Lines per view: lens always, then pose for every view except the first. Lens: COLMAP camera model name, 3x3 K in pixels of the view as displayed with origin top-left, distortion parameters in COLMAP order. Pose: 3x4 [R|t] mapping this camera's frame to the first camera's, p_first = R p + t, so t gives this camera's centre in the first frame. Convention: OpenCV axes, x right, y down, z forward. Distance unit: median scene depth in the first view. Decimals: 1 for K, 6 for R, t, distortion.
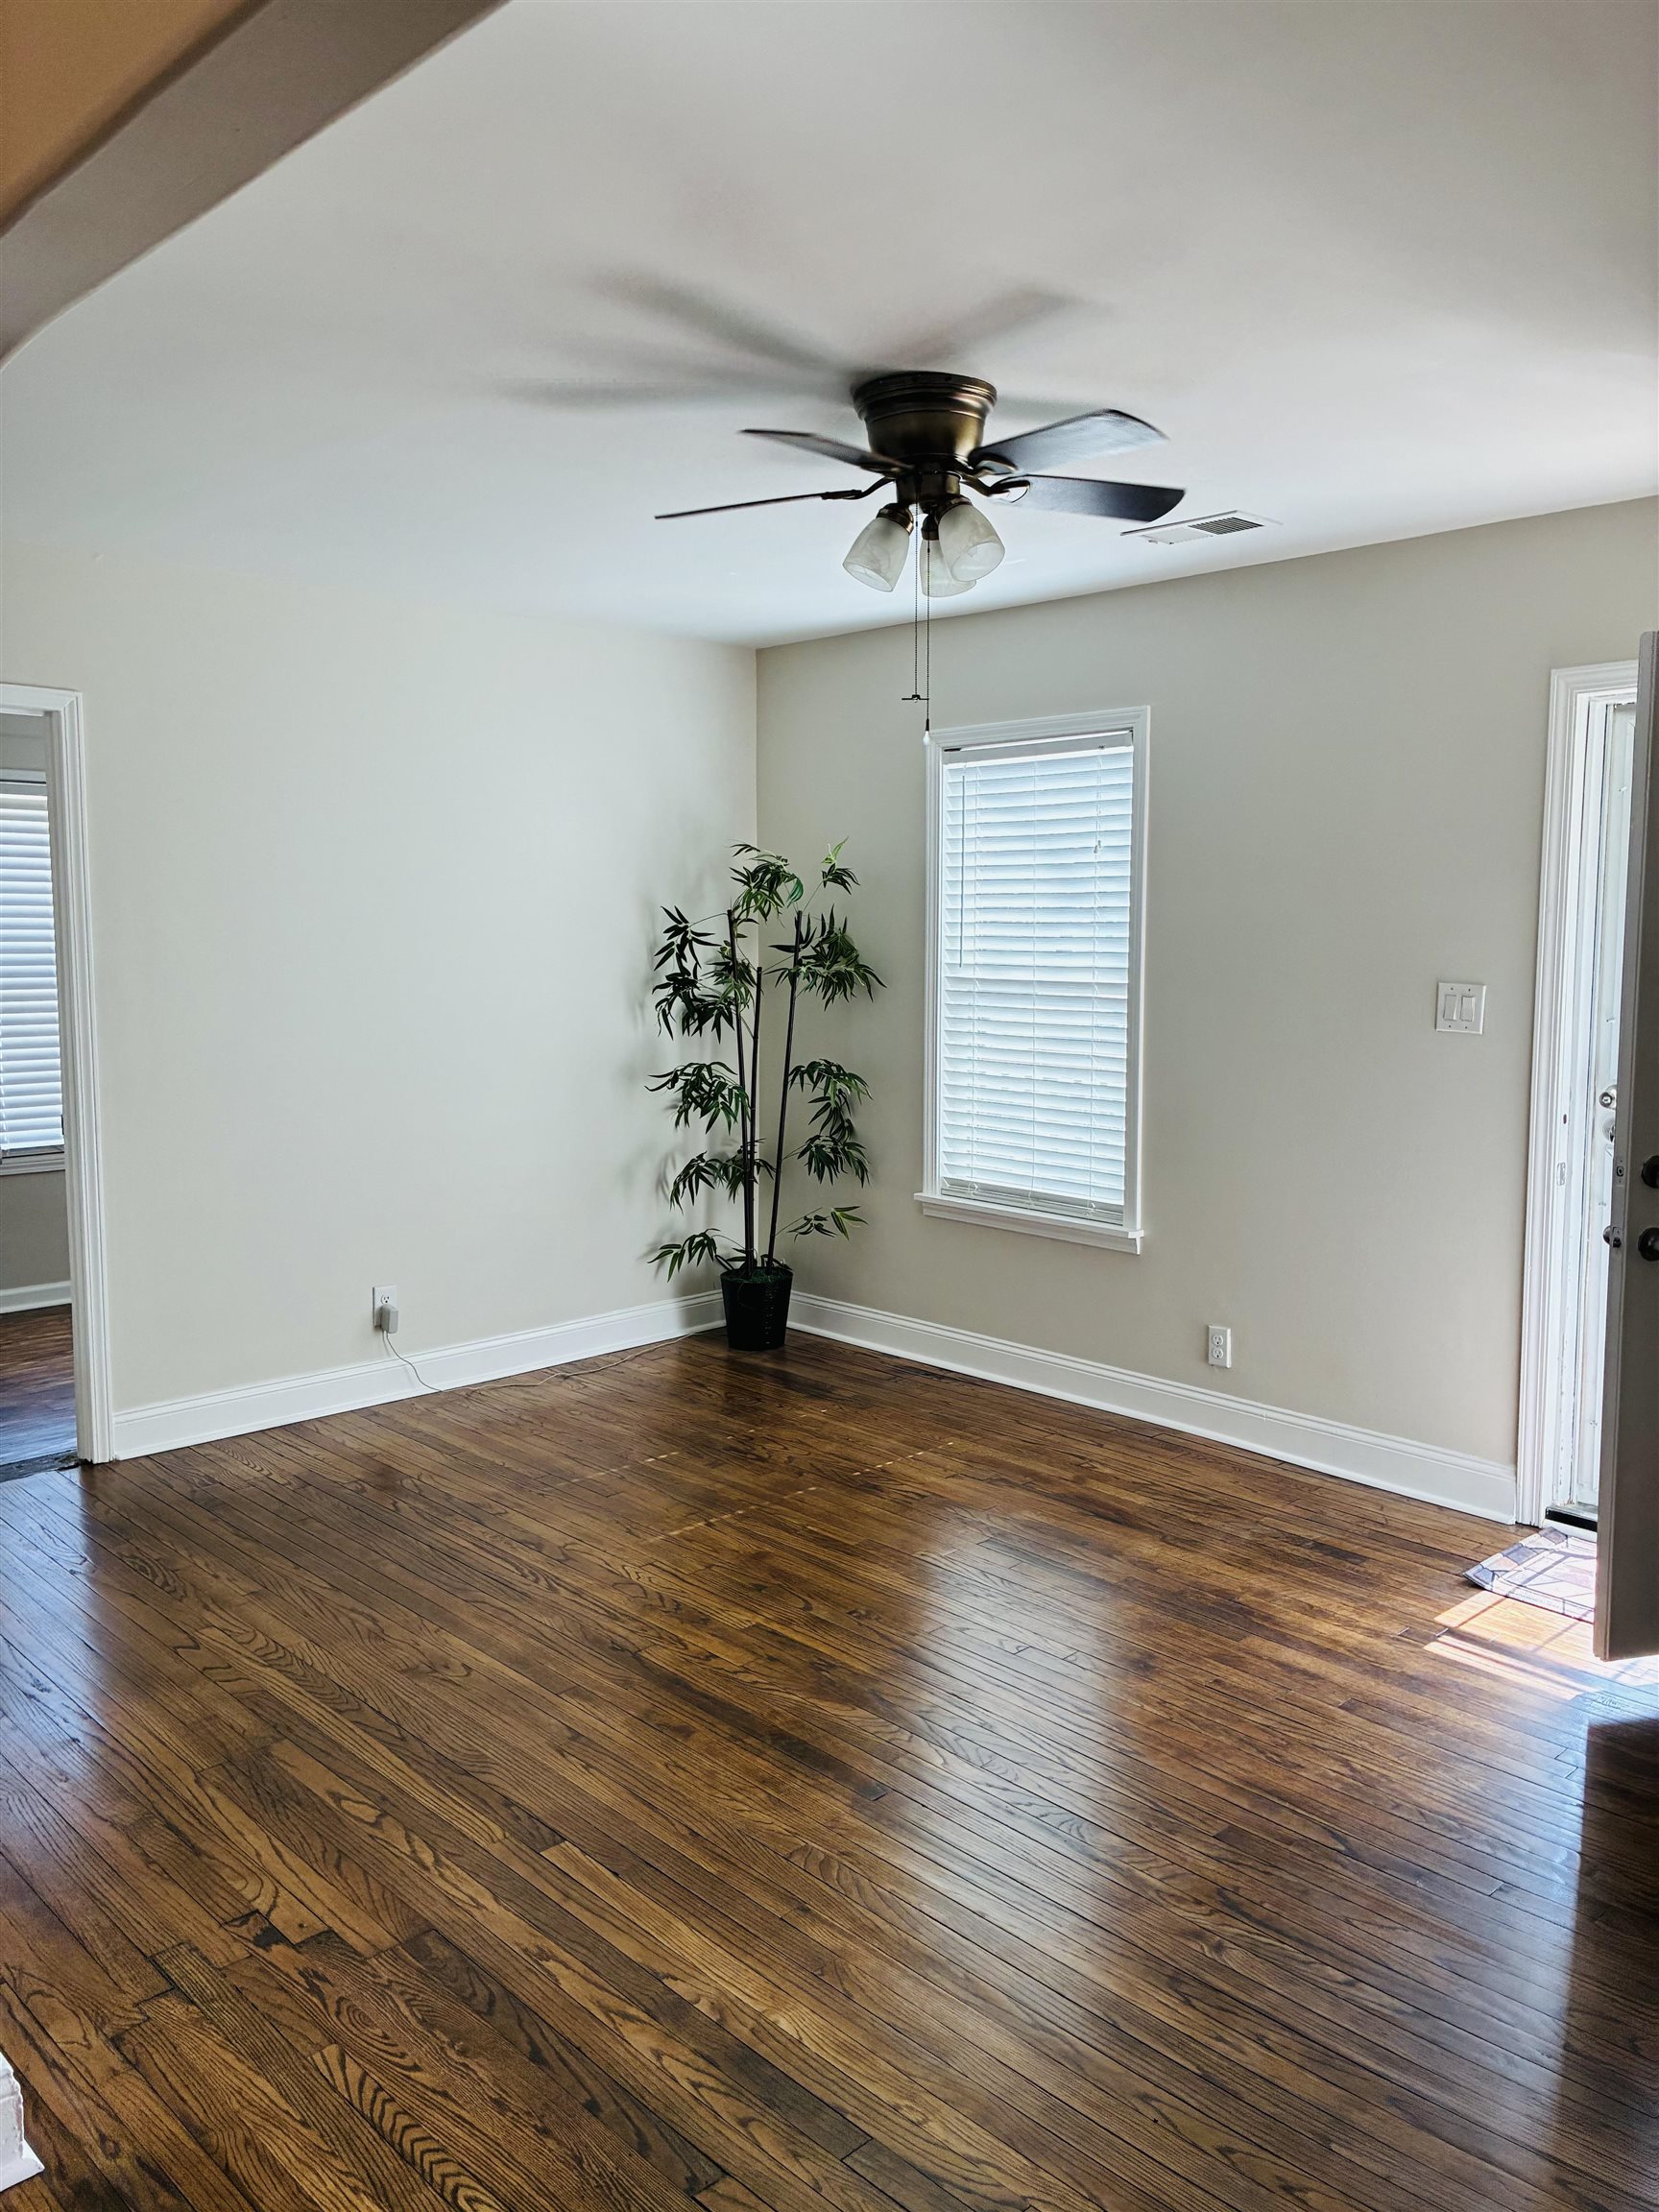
lens RADIAL K [[1695.7, 0, 829.5], [0, 1695.7, 1106.0], [0, 0, 1]] dist [0.055859, -0.071721]
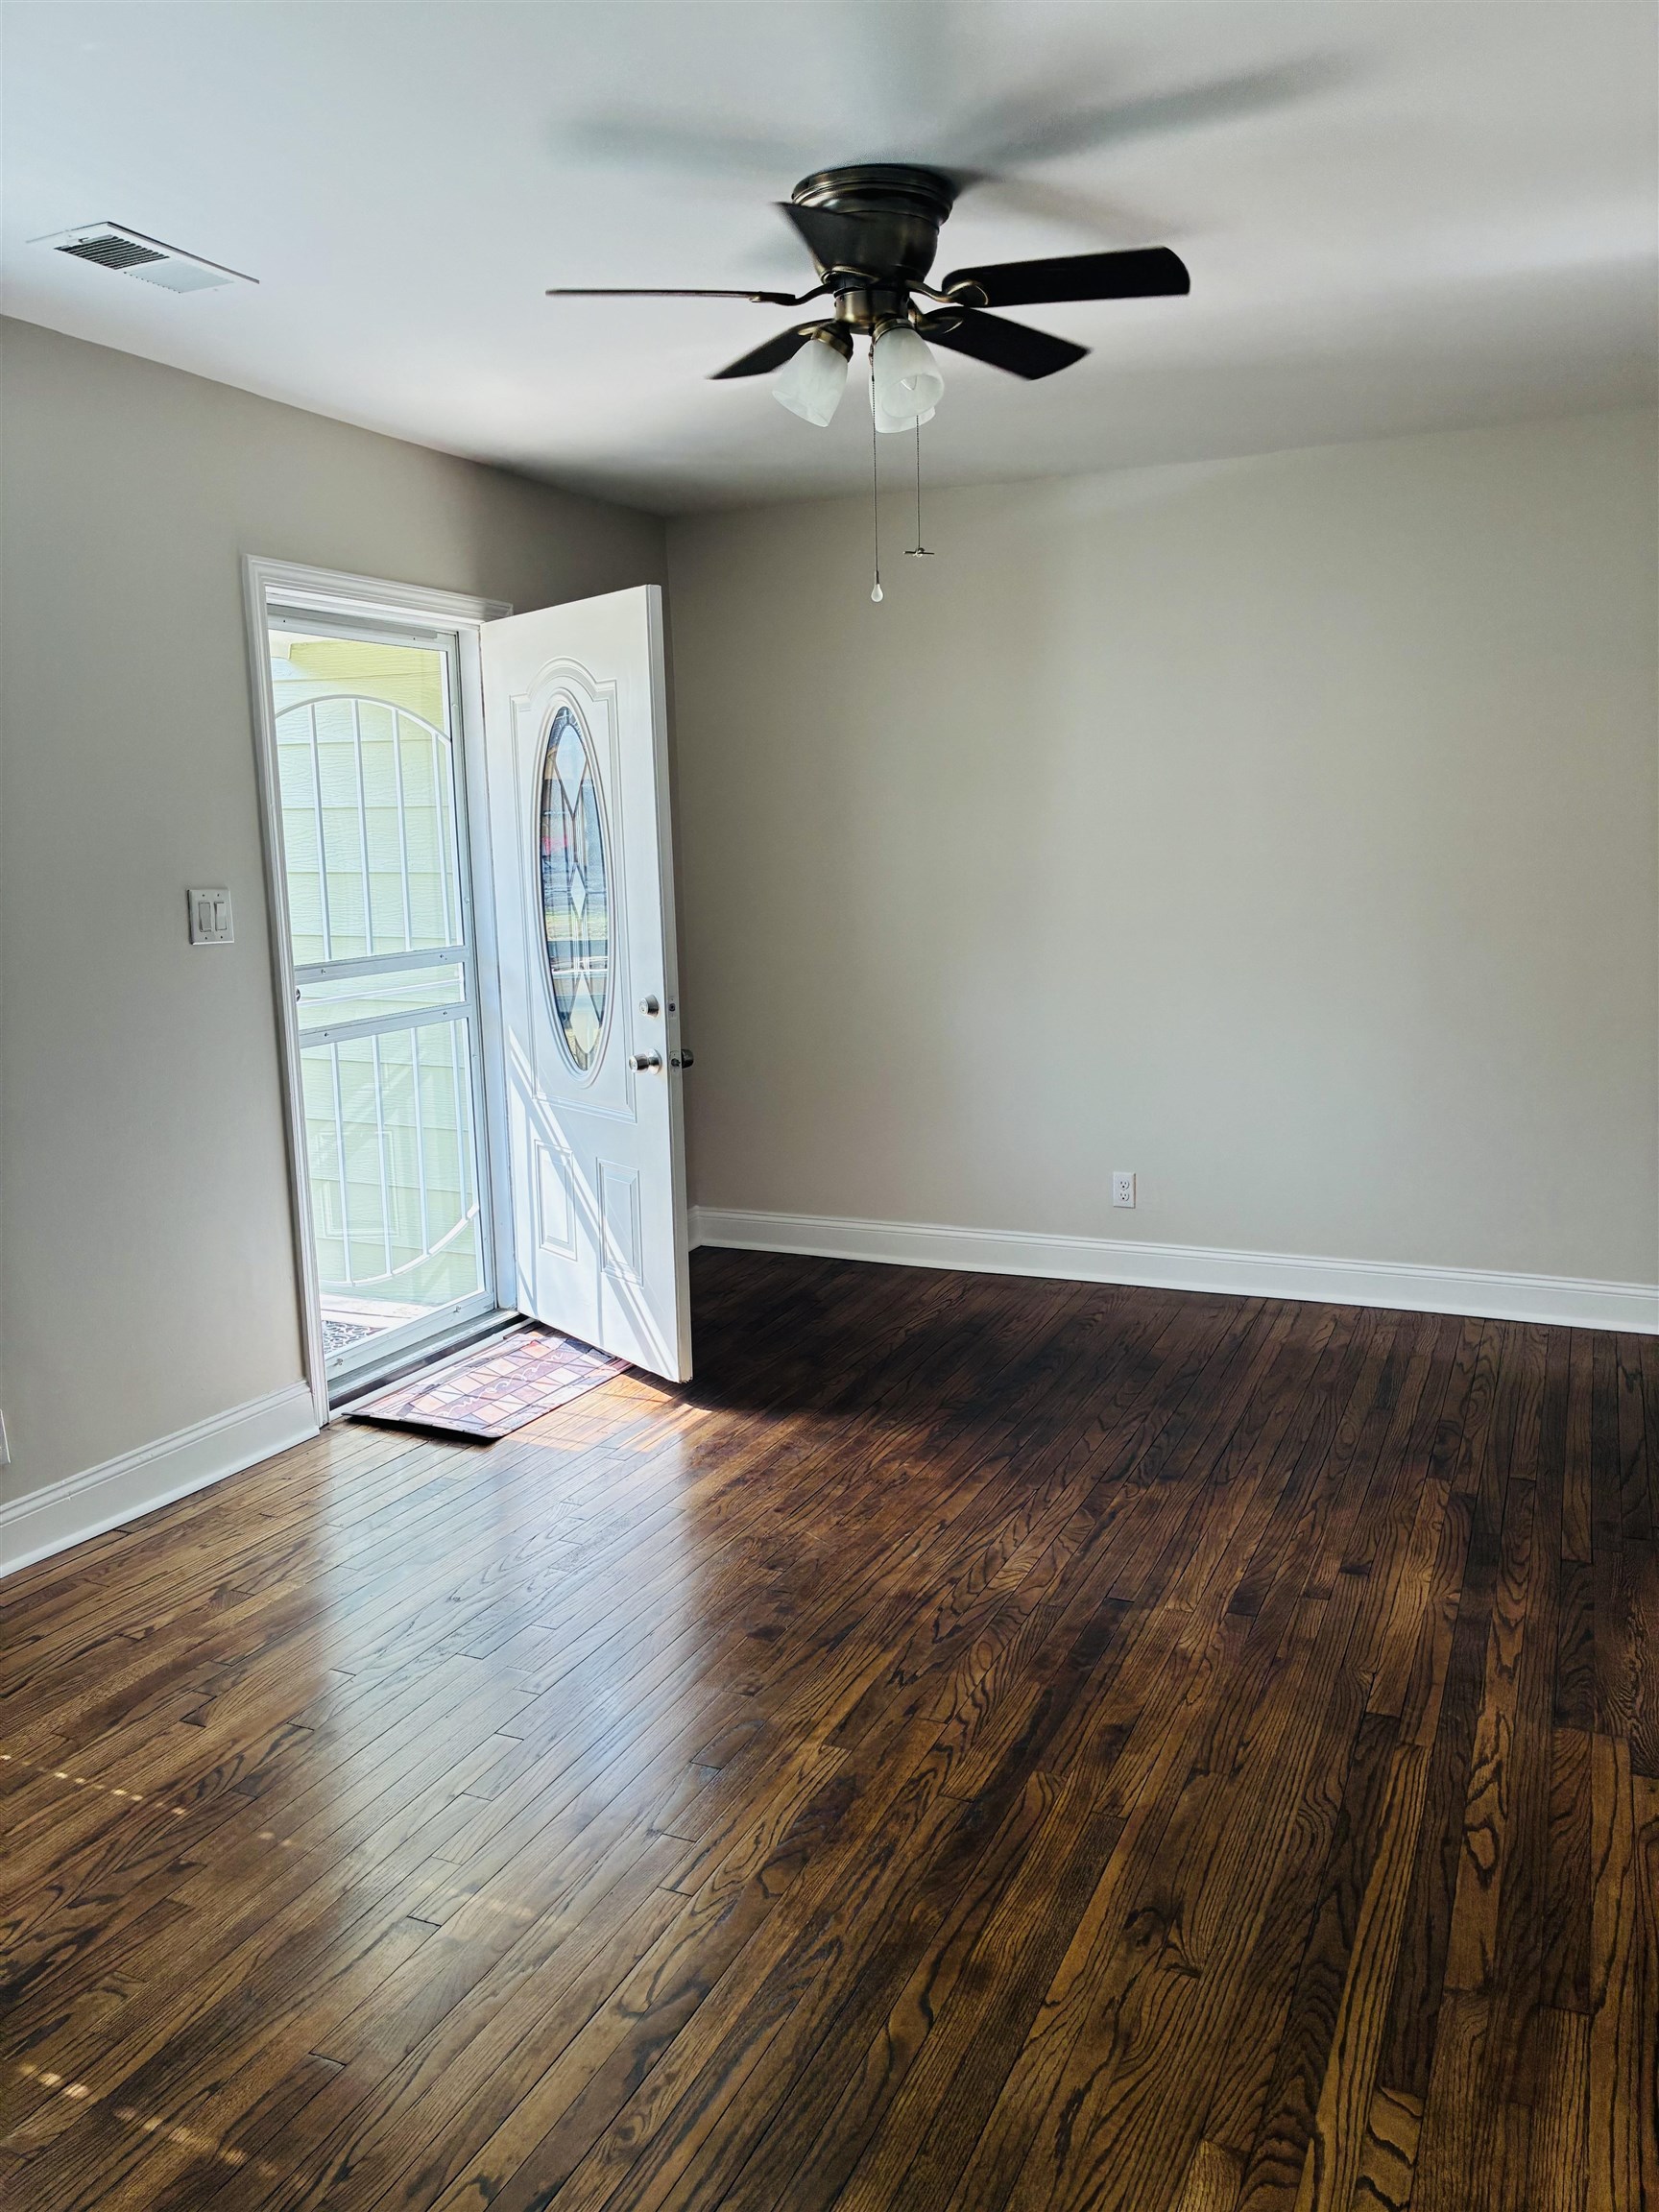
lens RADIAL K [[1633.5, 0, 885.9], [0, 1633.5, 1103.9], [0, 0, 1]] dist [0.061864, -0.094067]
pose [[-0.392665, -0.146018, 0.908016, -0.807715], [0.121747, 0.970373, 0.208695, -0.140889], [-0.911587, 0.192496, -0.363254, 1.431273]]
